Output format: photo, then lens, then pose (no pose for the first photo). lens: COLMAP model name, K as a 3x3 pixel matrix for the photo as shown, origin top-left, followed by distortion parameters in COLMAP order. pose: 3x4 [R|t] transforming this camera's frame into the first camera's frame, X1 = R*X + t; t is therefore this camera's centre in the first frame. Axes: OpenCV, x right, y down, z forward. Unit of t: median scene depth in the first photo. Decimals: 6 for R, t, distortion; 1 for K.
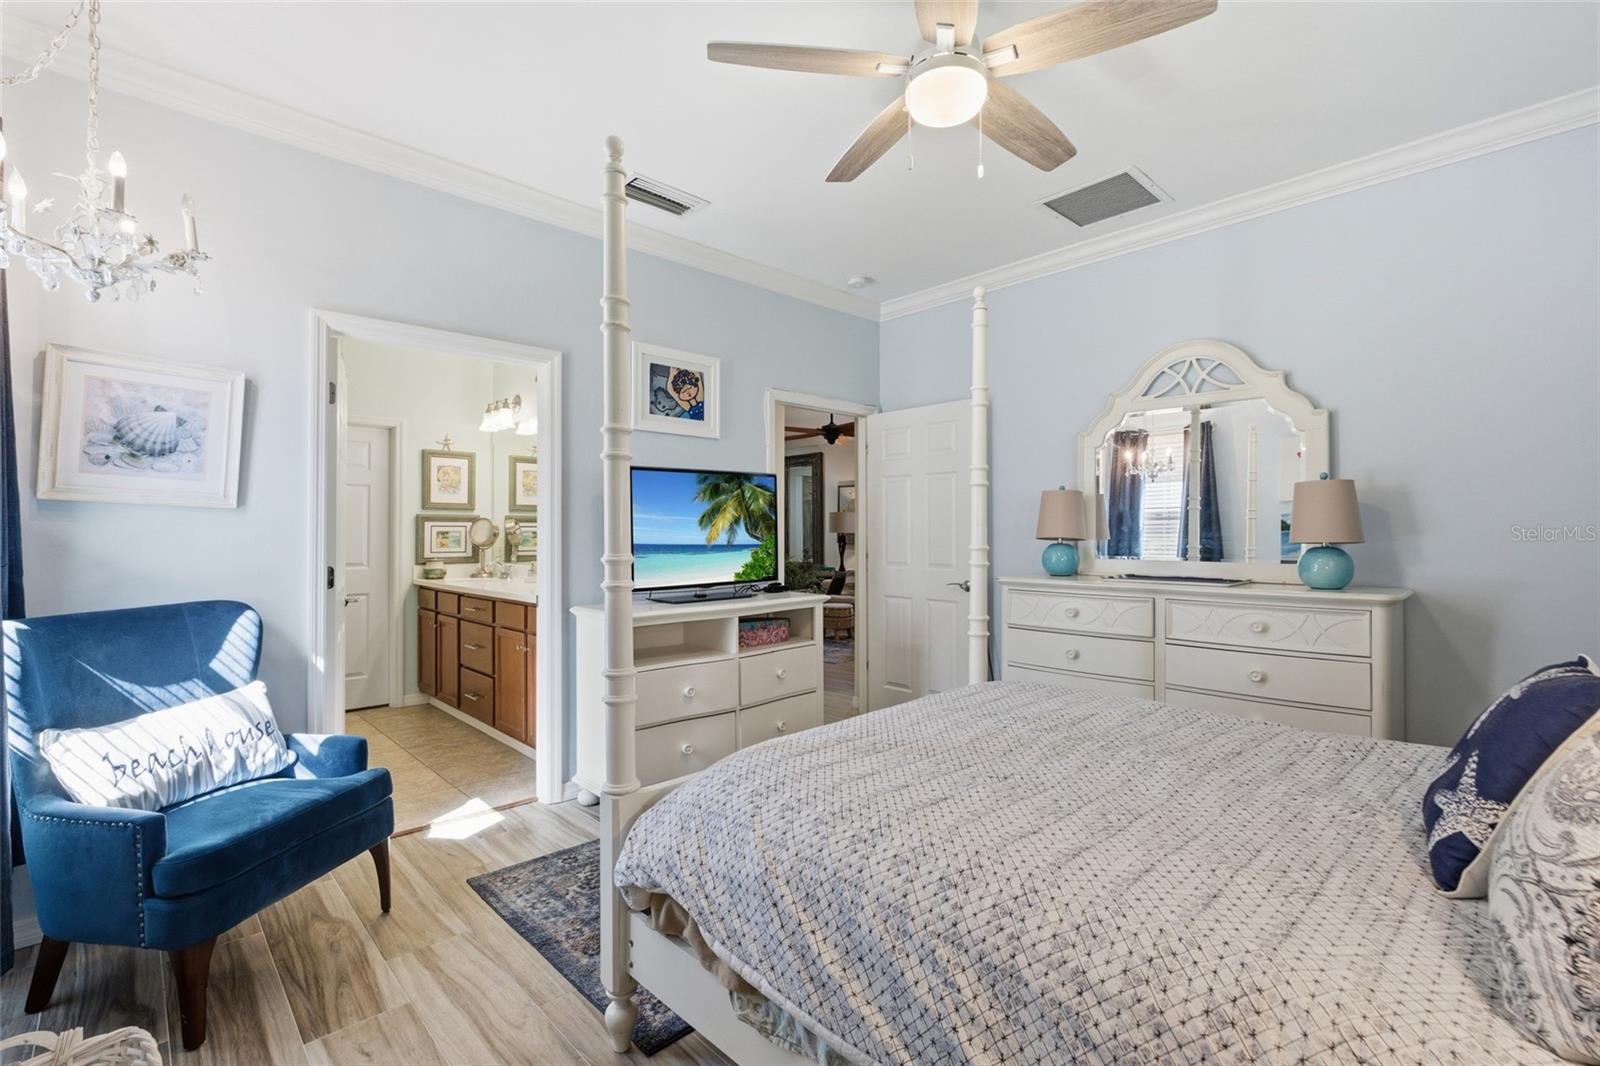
lens RADIAL K [[745.6, 0, 807.2], [0, 745.6, 525.7], [0, 0, 1]] dist [-0.002348, 0.000326]
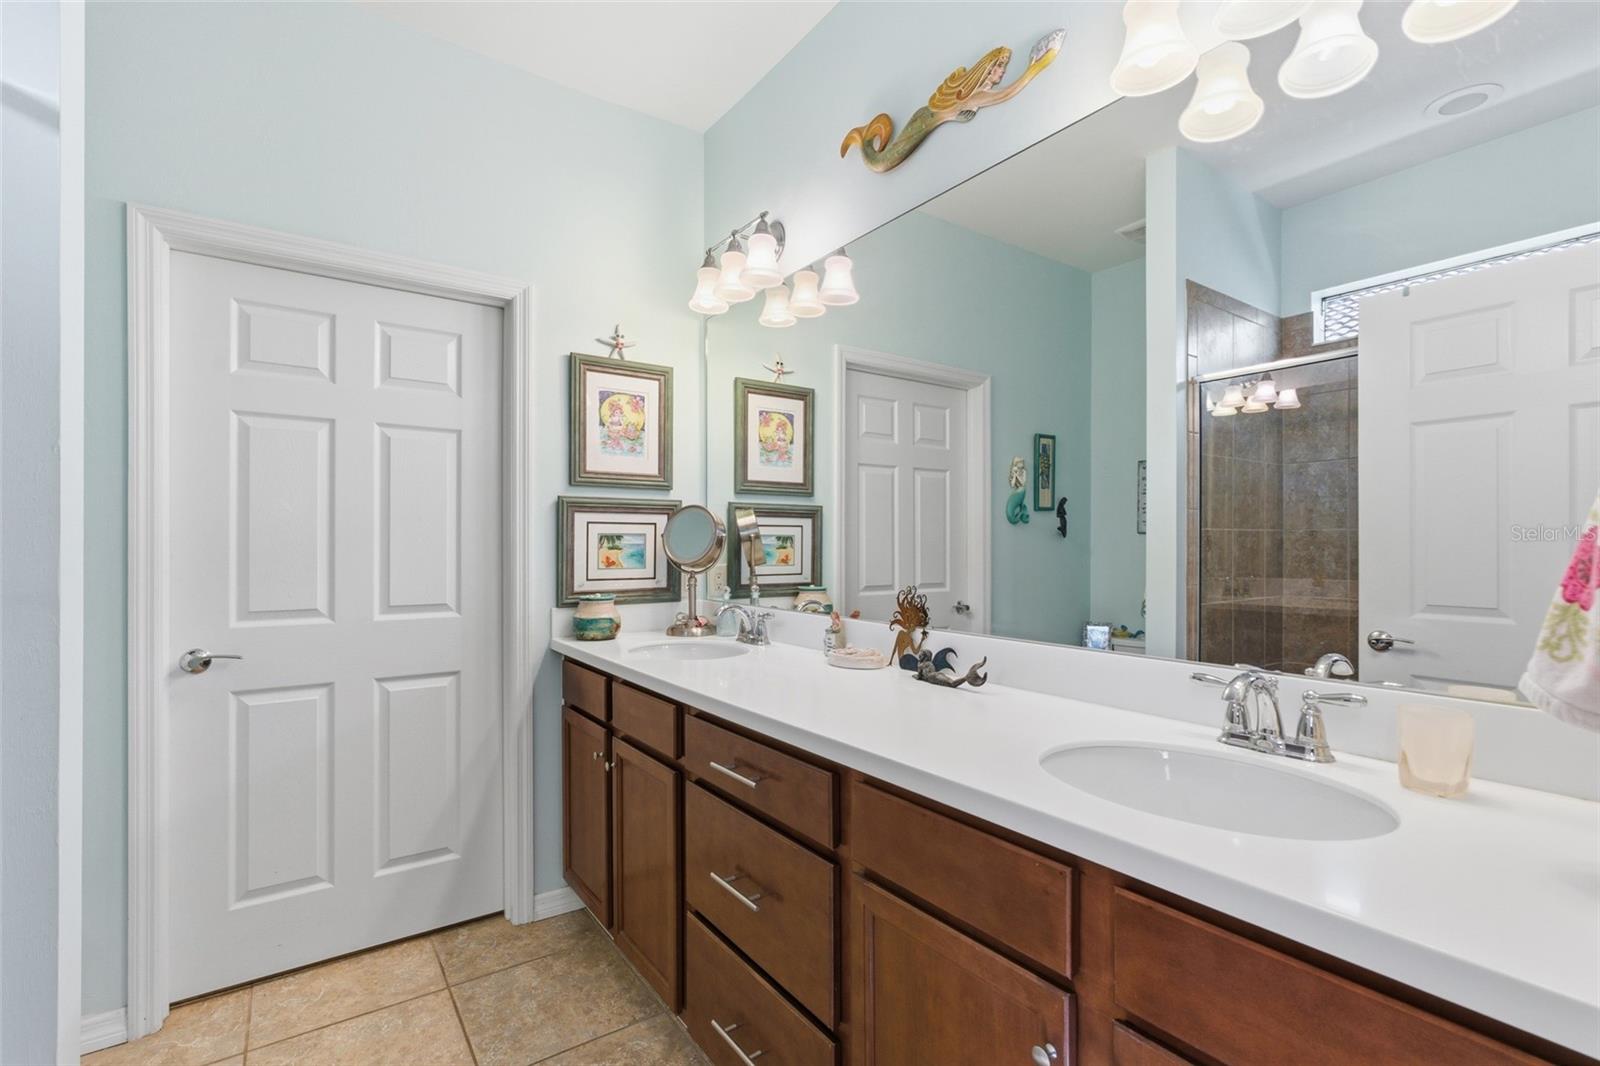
lens RADIAL K [[745.6, 0, 800.7], [0, 745.6, 548.3], [0, 0, 1]] dist [-0.002348, 0.000326]
pose [[0.989891, 0.004402, -0.141764, -0.303273], [-0.001575, 0.999798, 0.020048, 0.006884], [0.141824, -0.019622, 0.989697, 0.552758]]
